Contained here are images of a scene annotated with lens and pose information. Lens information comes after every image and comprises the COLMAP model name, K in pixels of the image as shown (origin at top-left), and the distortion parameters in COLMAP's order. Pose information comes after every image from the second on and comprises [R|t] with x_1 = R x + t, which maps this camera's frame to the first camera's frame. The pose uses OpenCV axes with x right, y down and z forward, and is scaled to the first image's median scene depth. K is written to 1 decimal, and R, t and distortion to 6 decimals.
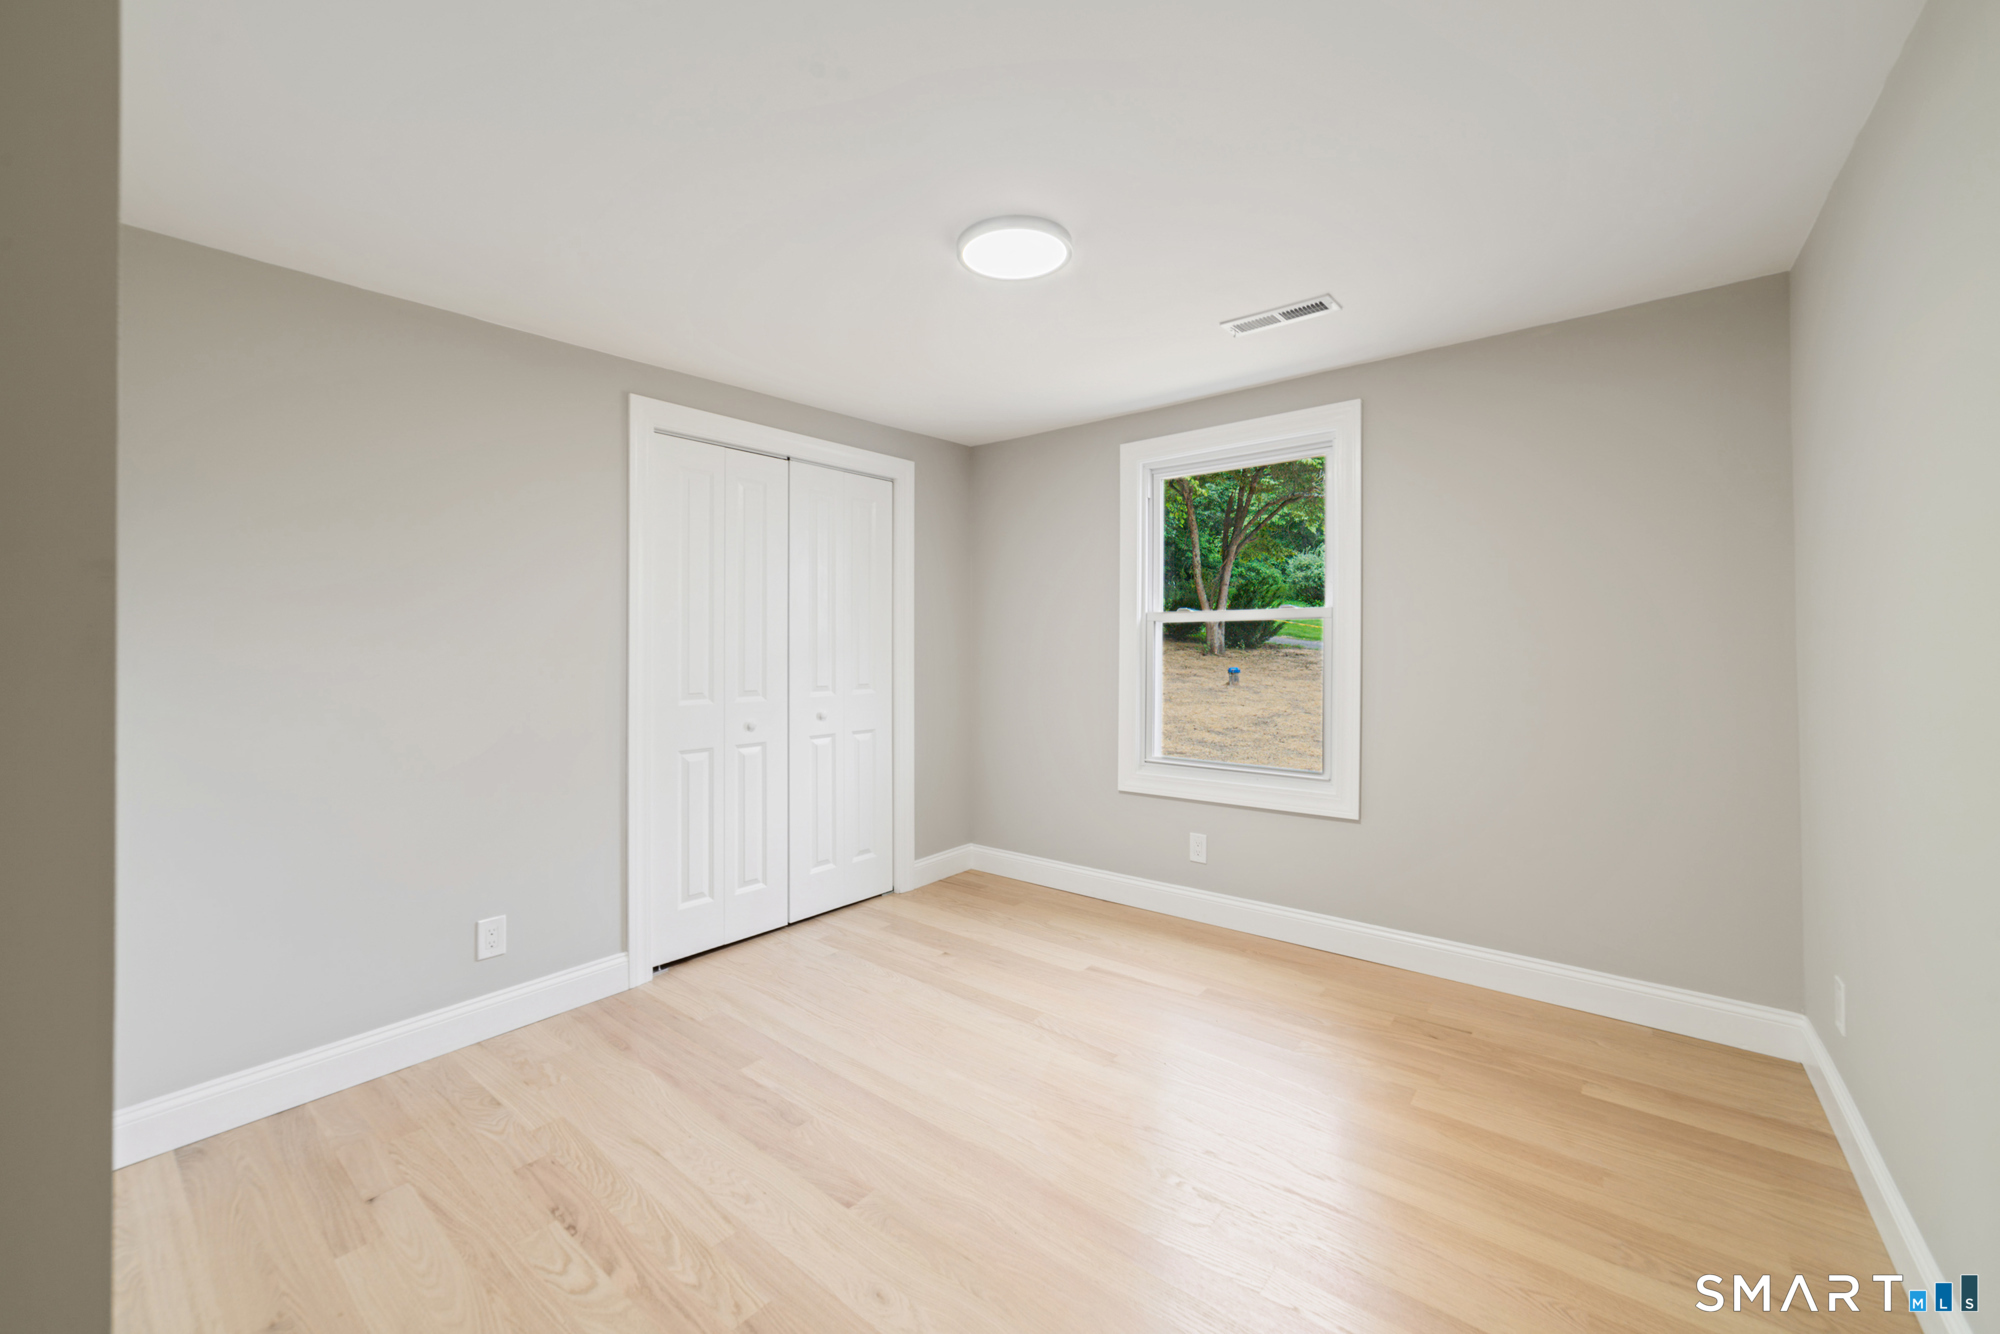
lens RADIAL K [[780.9, 0, 1014.6], [0, 780.9, 634.6], [0, 0, 1]] dist [-0.000912, 0.001015]
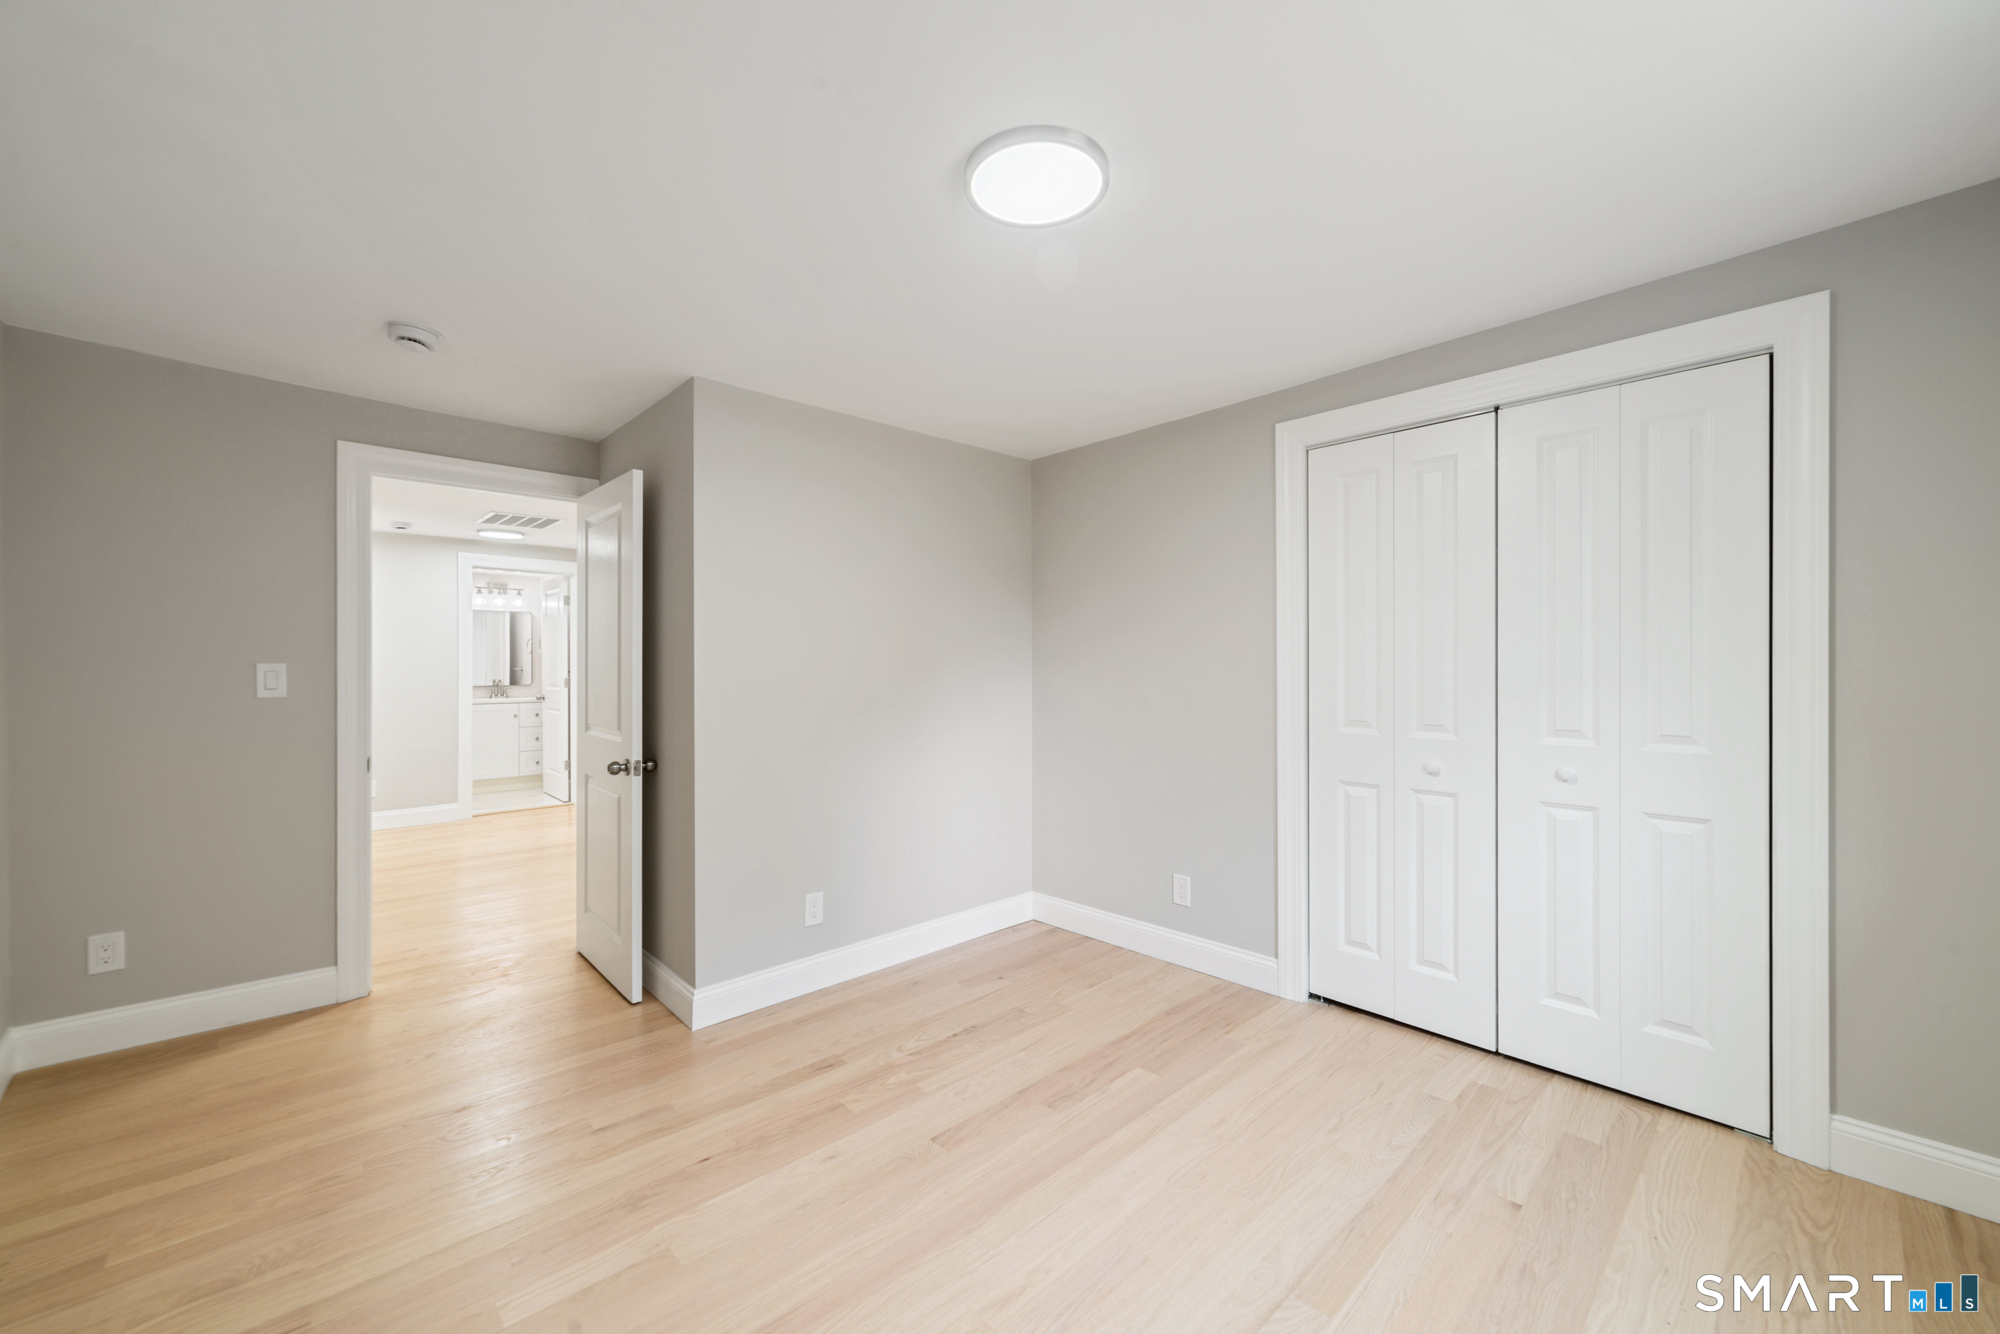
lens RADIAL K [[780.9, 0, 1010.2], [0, 780.9, 661.6], [0, 0, 1]] dist [-0.000912, 0.001015]
pose [[-0.131003, 0.000886, -0.991382, 0.548049], [0.019146, 0.999815, -0.001637, 0.000334], [0.991197, -0.019196, -0.130996, 0.733196]]
